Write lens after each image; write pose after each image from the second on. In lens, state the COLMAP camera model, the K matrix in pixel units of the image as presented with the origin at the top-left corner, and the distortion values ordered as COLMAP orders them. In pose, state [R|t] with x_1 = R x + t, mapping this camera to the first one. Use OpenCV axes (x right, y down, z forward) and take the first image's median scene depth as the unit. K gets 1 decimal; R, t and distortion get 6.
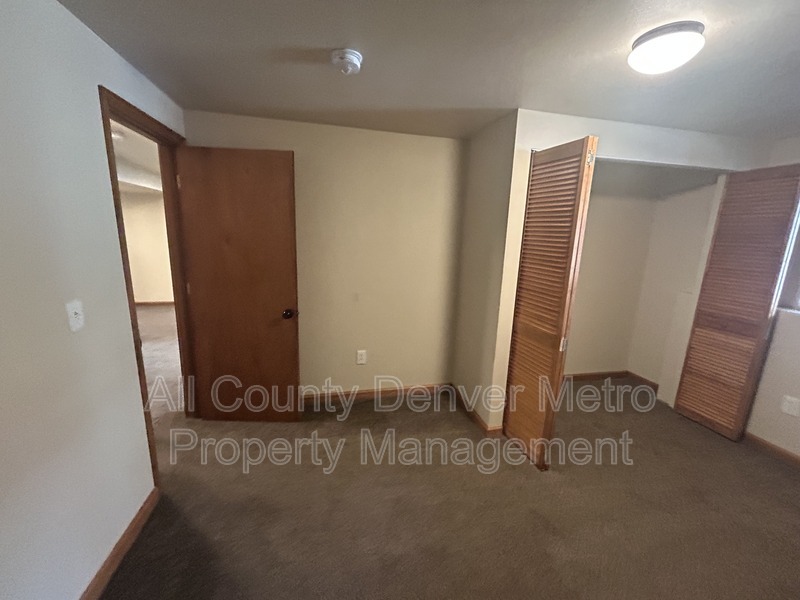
lens RADIAL K [[323.8, 0, 400.5], [0, 323.8, 298.4], [0, 0, 1]] dist [0.000339, 0.000047]
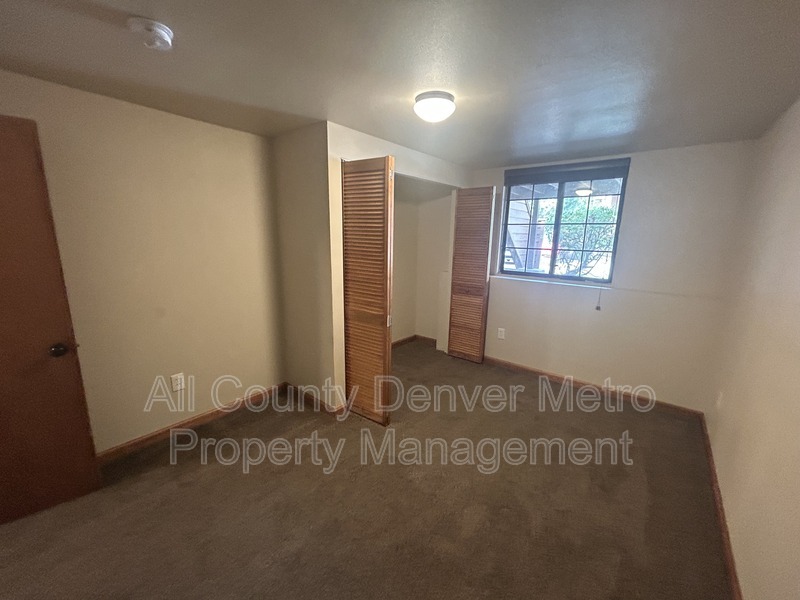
lens RADIAL K [[323.8, 0, 400.3], [0, 323.8, 298.6], [0, 0, 1]] dist [0.000339, 0.000047]
pose [[0.793005, -0.138136, 0.593348, -0.169602], [0.127503, 0.990017, 0.060078, -0.011706], [-0.595724, 0.028012, 0.802701, -0.028954]]
